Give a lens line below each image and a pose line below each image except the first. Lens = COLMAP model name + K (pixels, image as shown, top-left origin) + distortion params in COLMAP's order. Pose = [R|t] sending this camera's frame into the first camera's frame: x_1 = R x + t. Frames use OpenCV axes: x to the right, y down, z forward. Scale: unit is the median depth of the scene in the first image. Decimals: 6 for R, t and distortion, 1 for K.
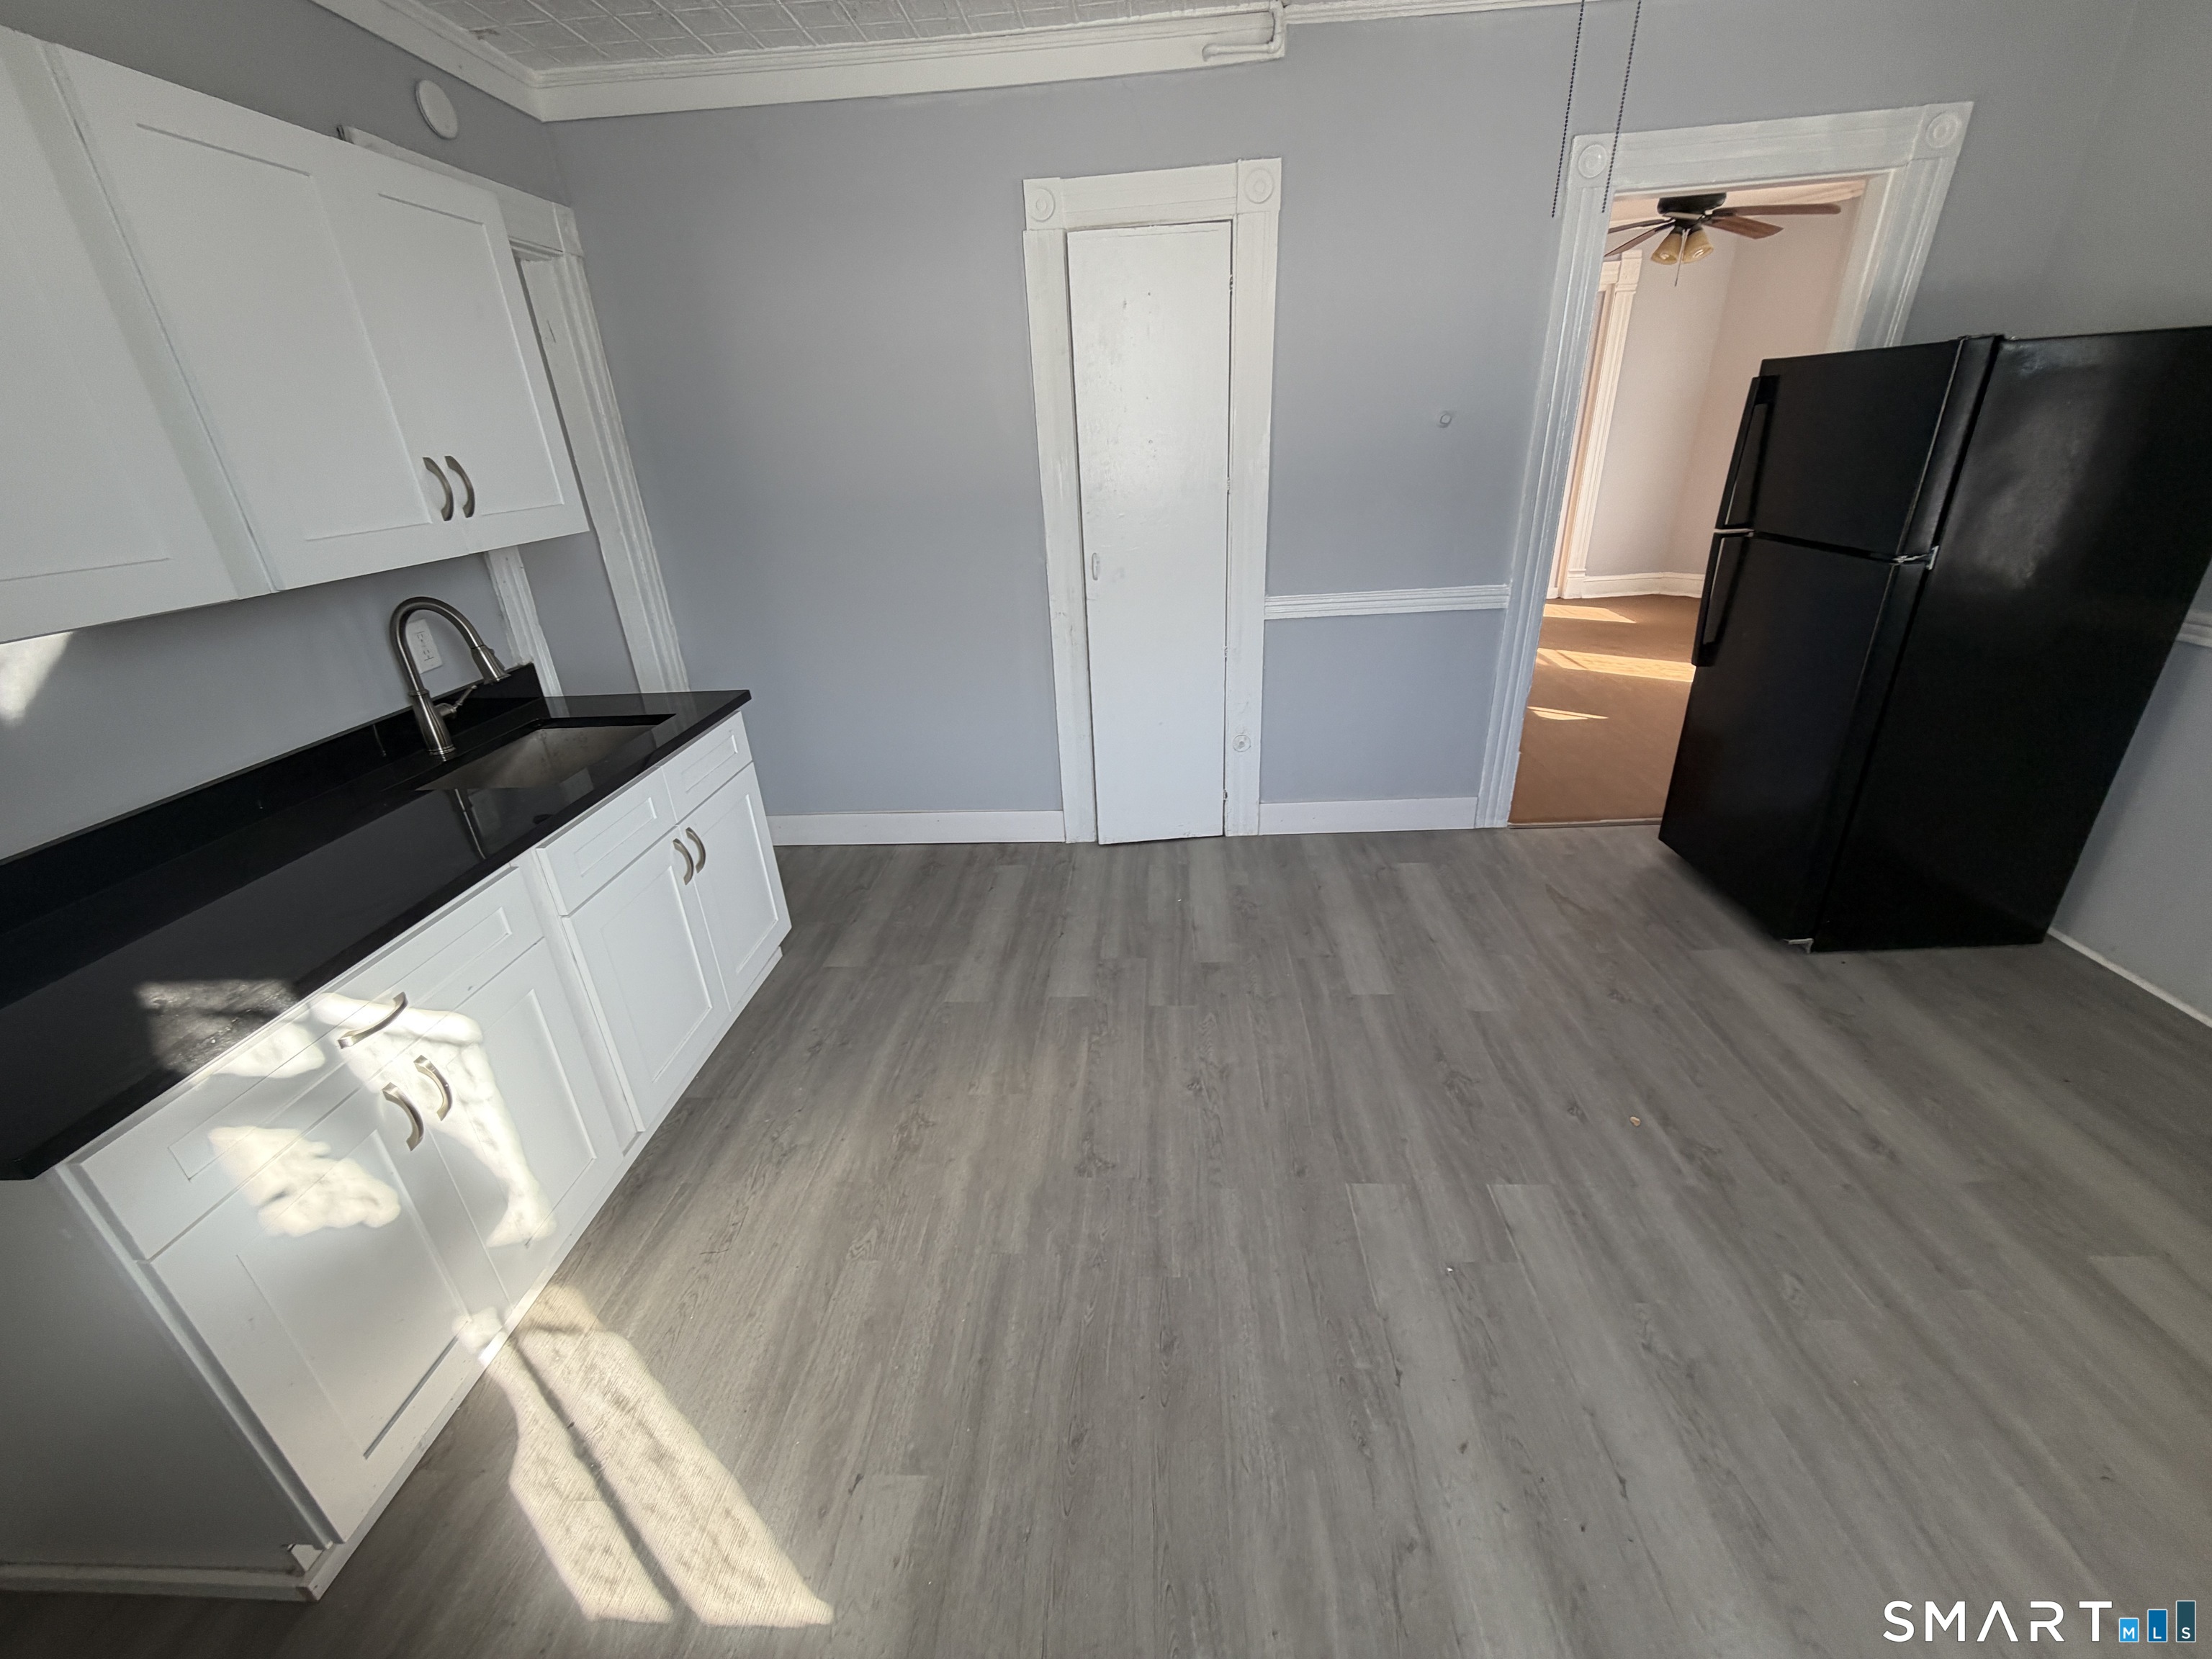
lens RADIAL K [[878.1, 0, 1112.5], [0, 878.1, 829.0], [0, 0, 1]] dist [-0.000700, 0.000683]
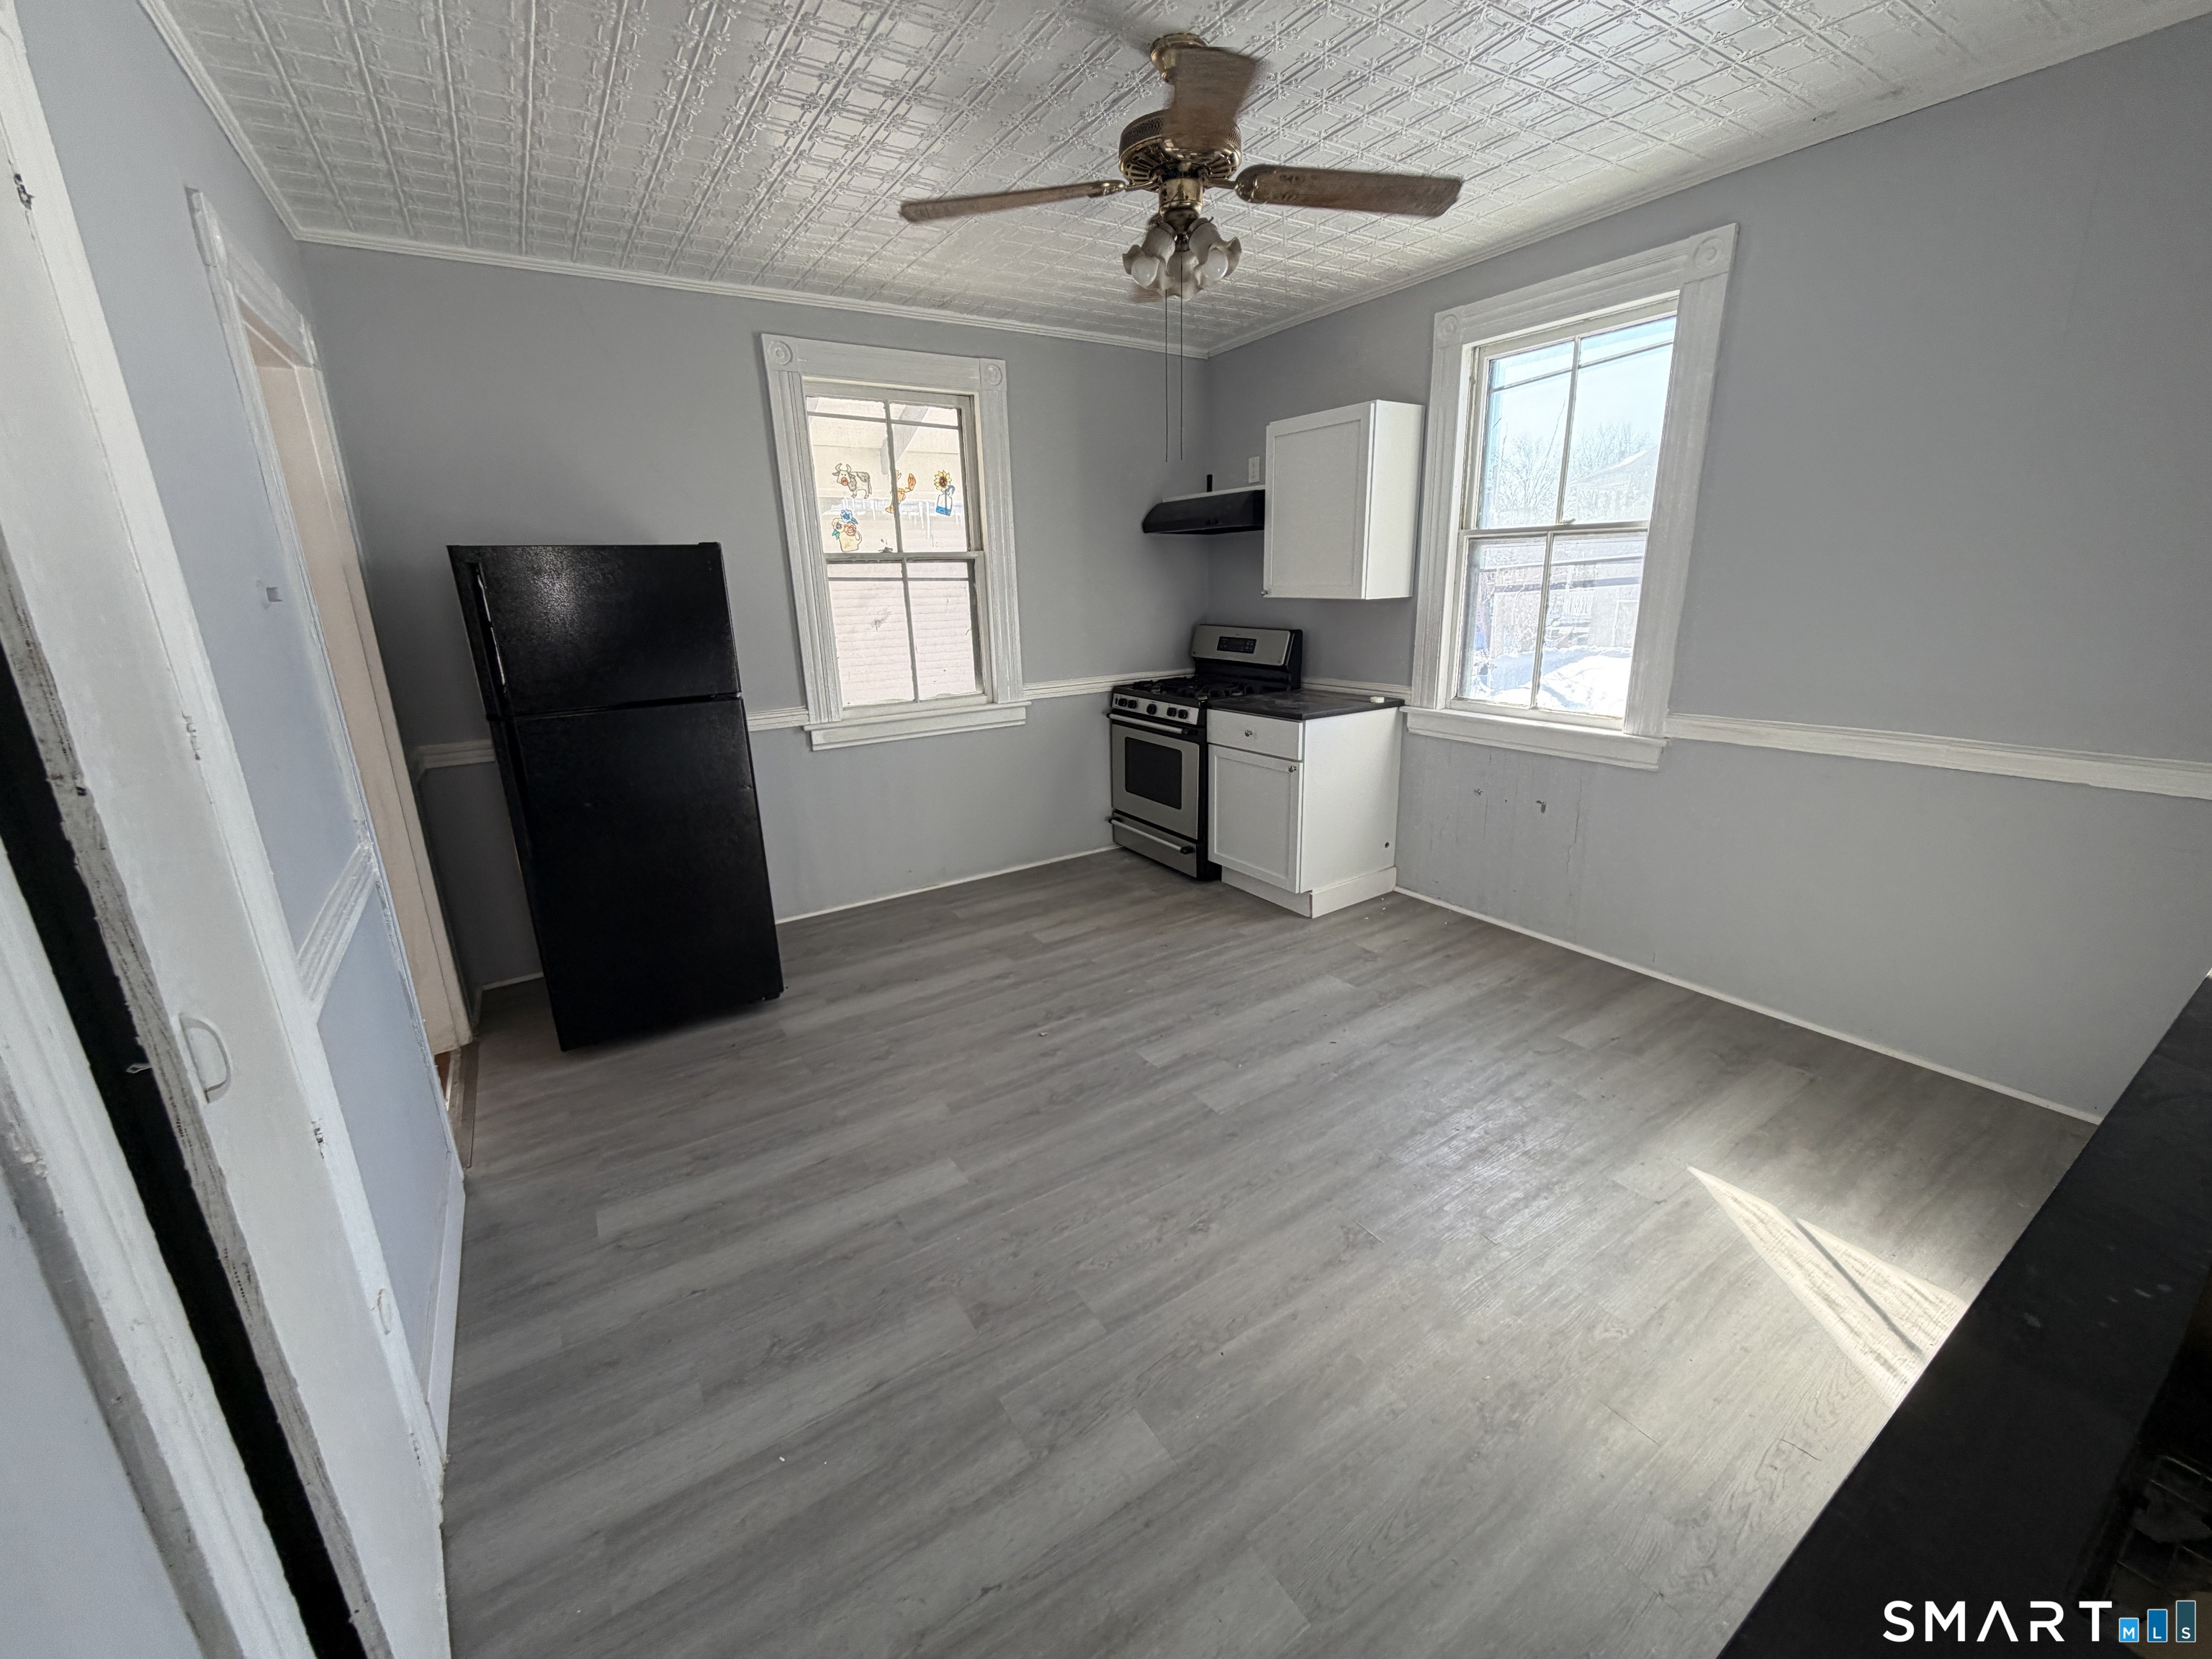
lens RADIAL K [[878.1, 0, 1112.5], [0, 878.1, 829.0], [0, 0, 1]] dist [-0.000700, 0.000683]
pose [[-0.584463, -0.165020, 0.794463, -0.571448], [0.388831, 0.802405, 0.452721, -0.552409], [-0.712189, 0.573511, -0.404811, 1.312570]]
